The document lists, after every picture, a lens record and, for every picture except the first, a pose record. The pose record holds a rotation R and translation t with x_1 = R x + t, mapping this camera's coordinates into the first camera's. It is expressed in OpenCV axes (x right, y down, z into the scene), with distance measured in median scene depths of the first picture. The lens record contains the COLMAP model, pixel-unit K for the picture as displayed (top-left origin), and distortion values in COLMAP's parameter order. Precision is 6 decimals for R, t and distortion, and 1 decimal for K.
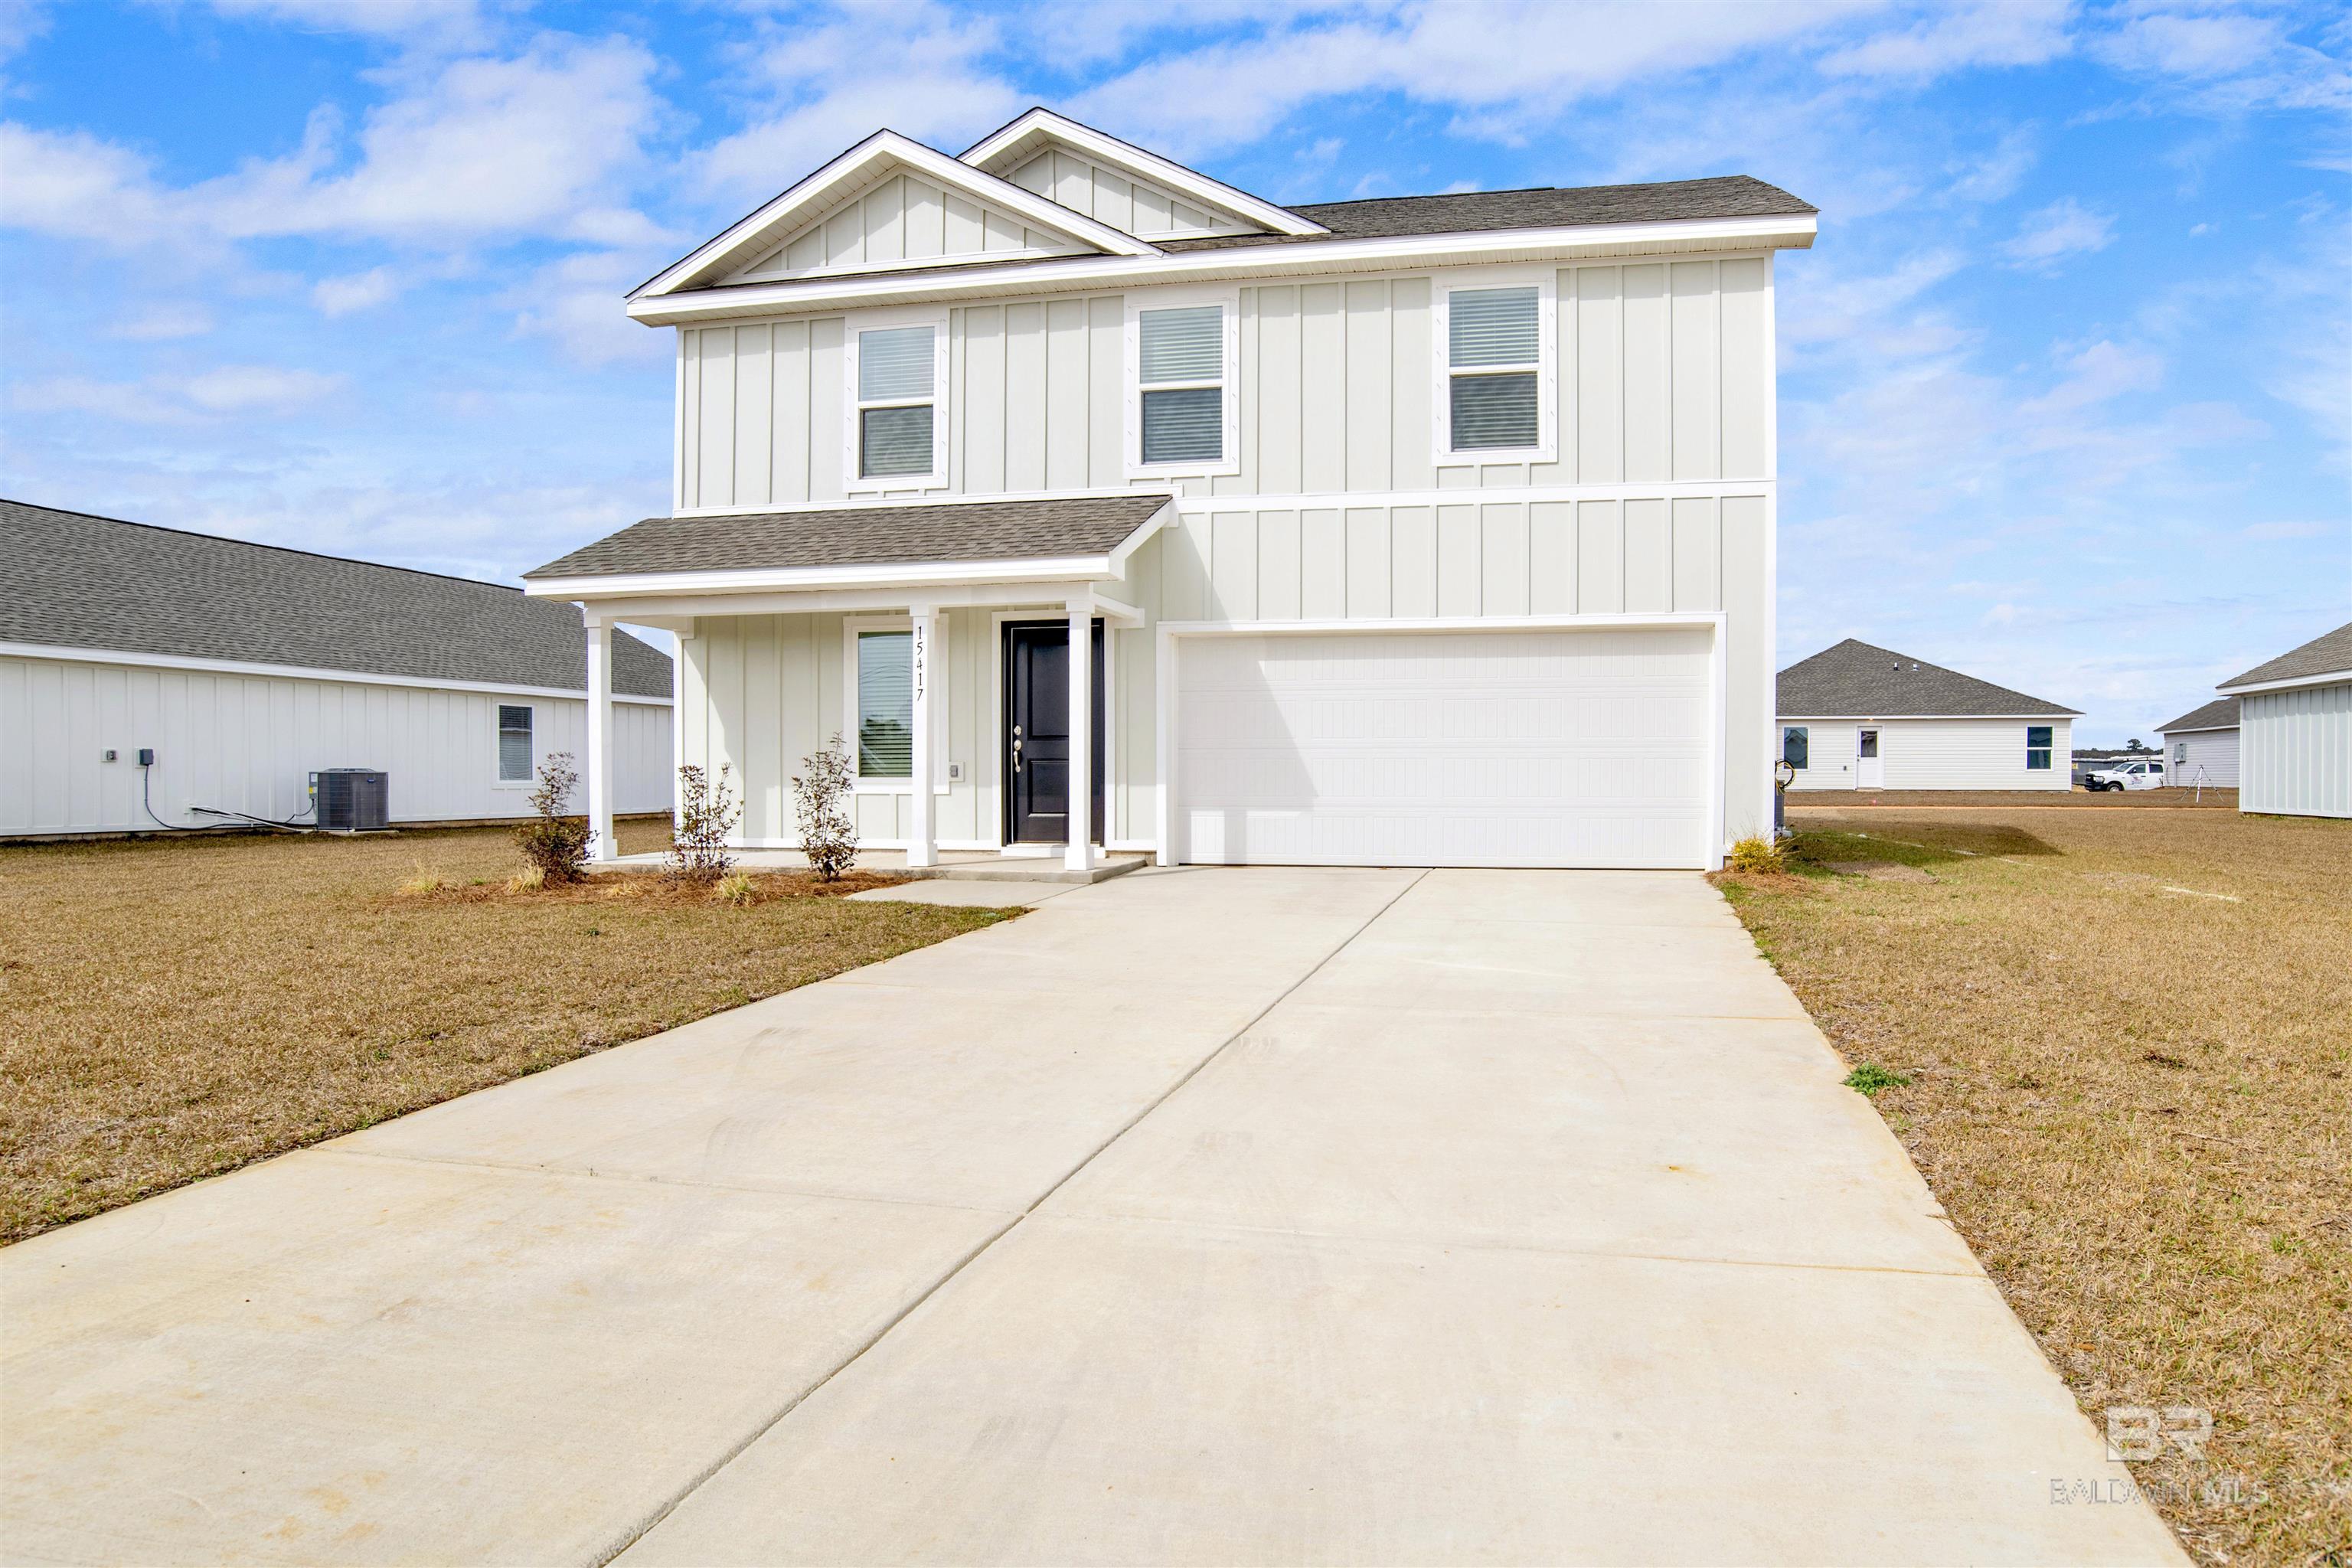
lens RADIAL K [[1240.4, 0, 1167.1], [0, 1240.4, 790.3], [0, 0, 1]] dist [-0.041354, 0.002258]
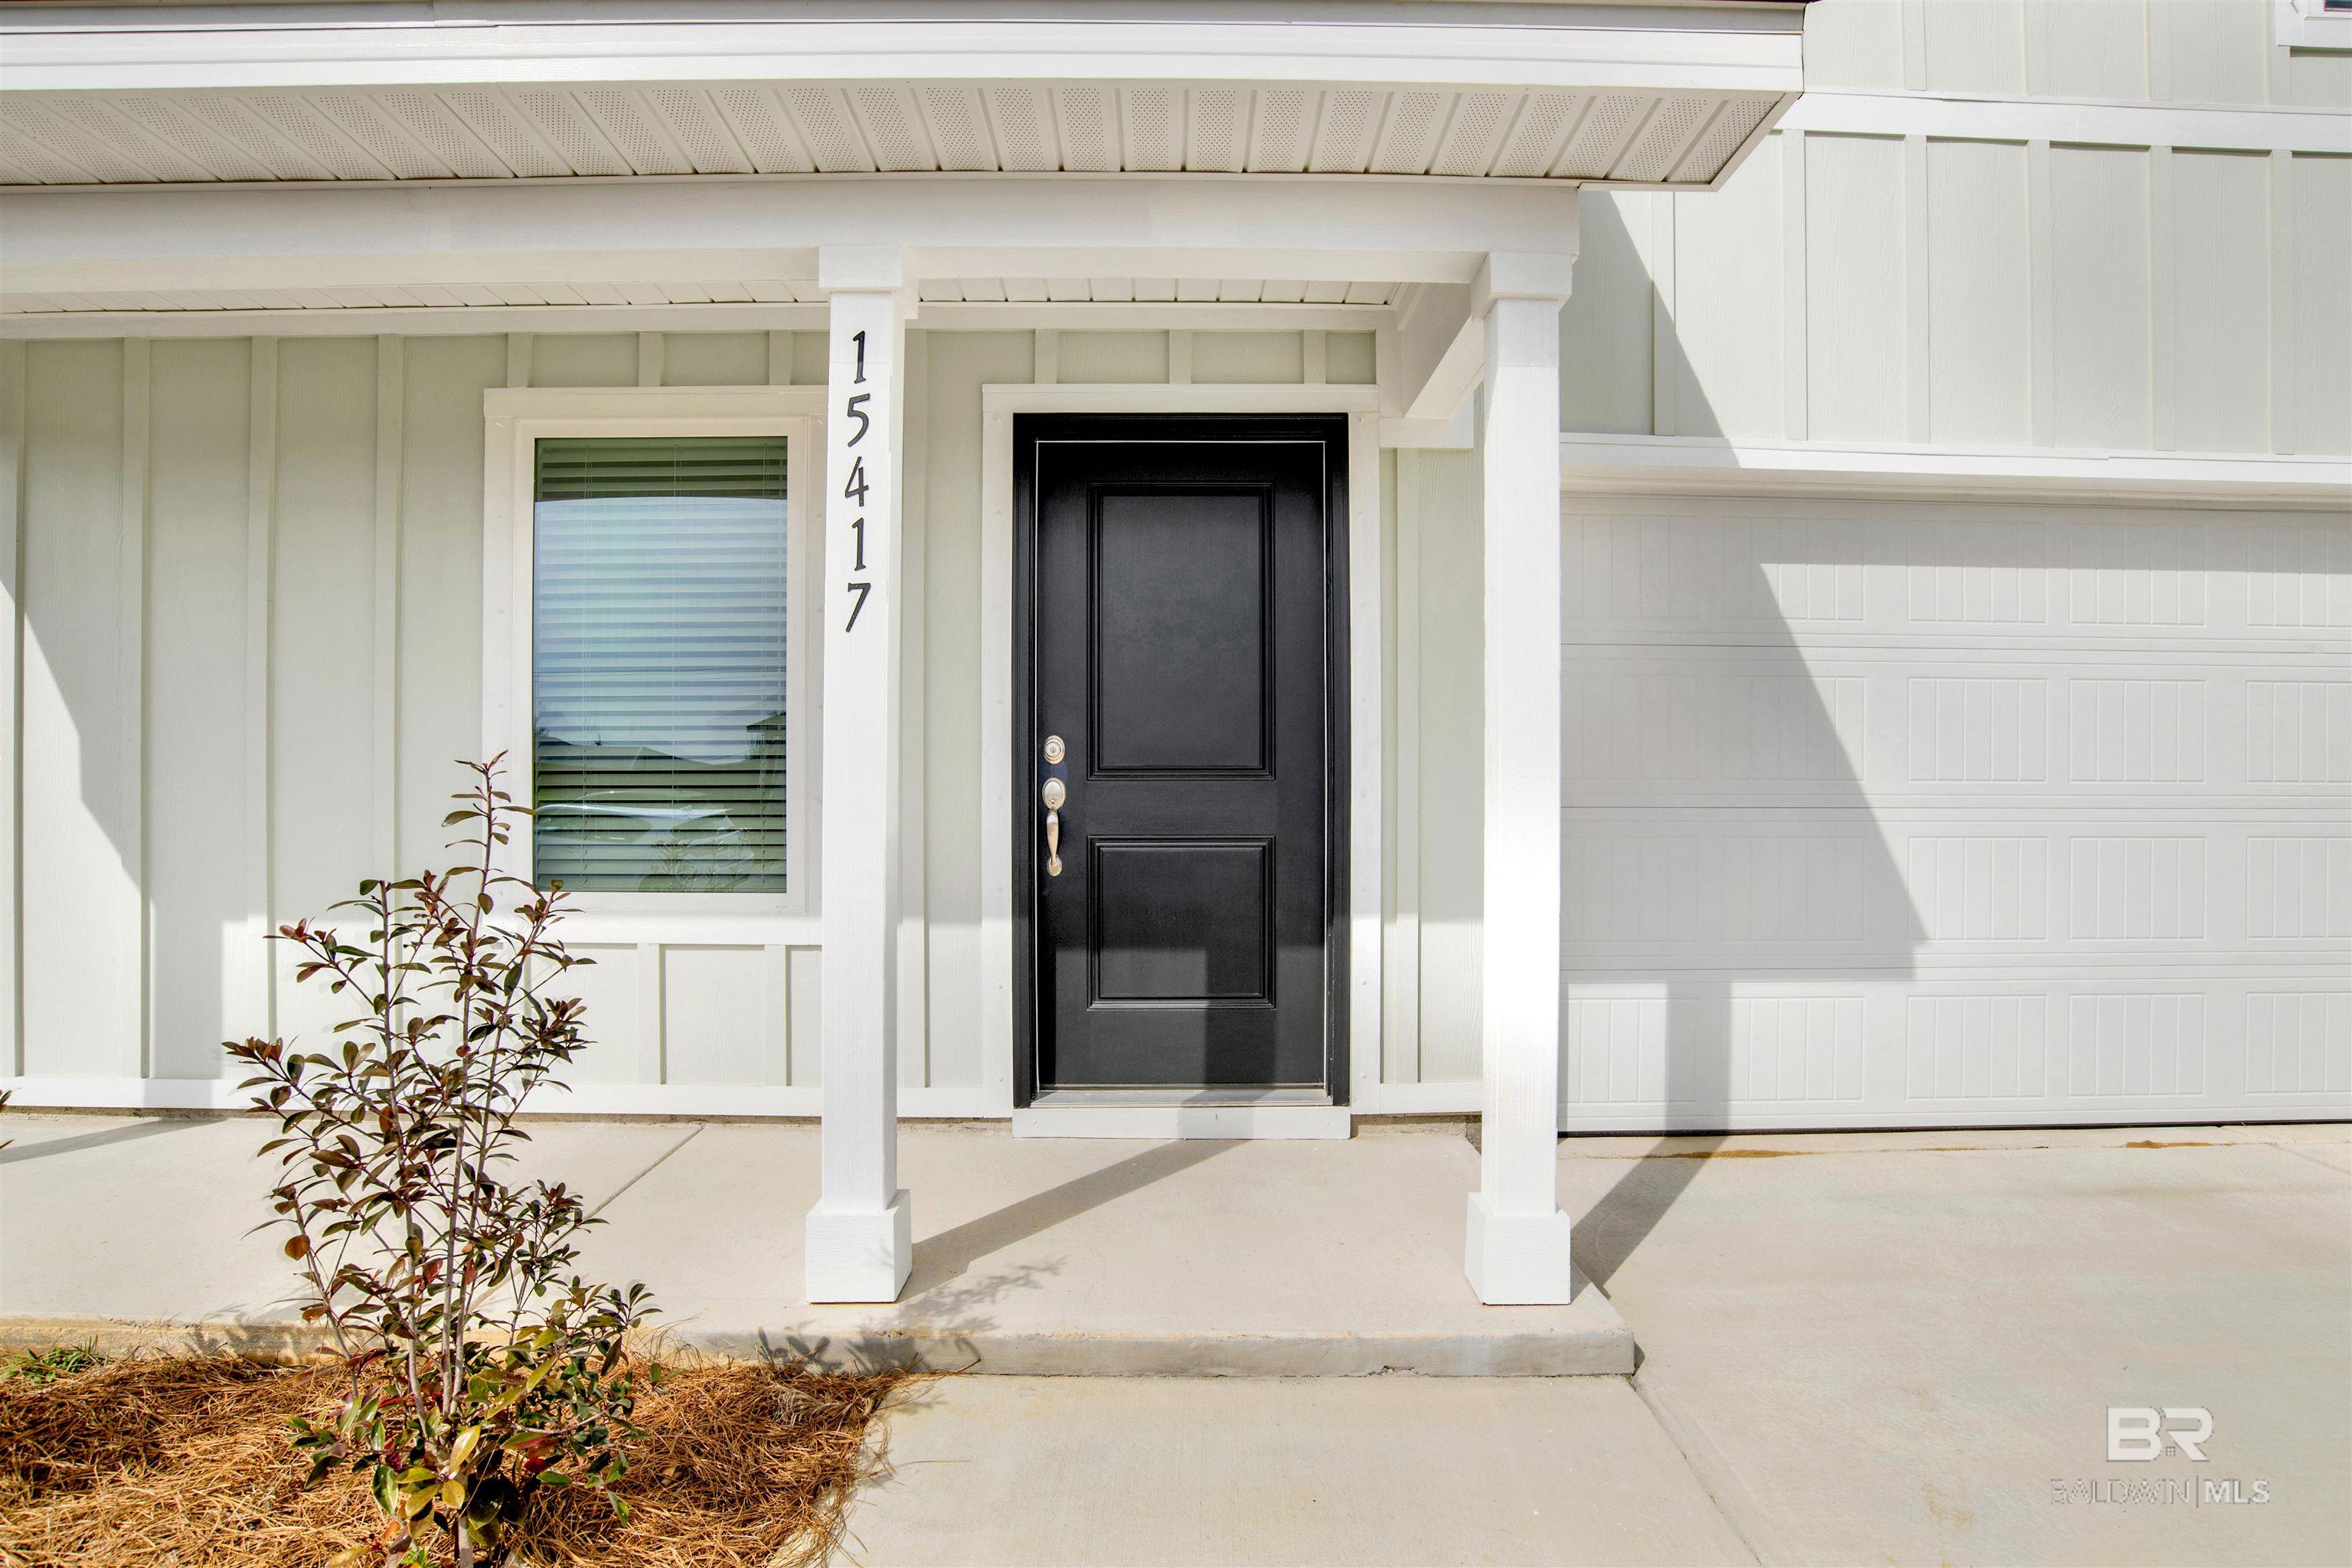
lens RADIAL K [[1240.4, 0, 1163.0], [0, 1240.4, 774.8], [0, 0, 1]] dist [-0.041354, 0.002258]
pose [[0.947267, 0.003286, 0.320429, -0.202482], [-0.001247, 0.999978, -0.006568, -0.040161], [-0.320443, 0.005822, 0.947250, 0.690646]]
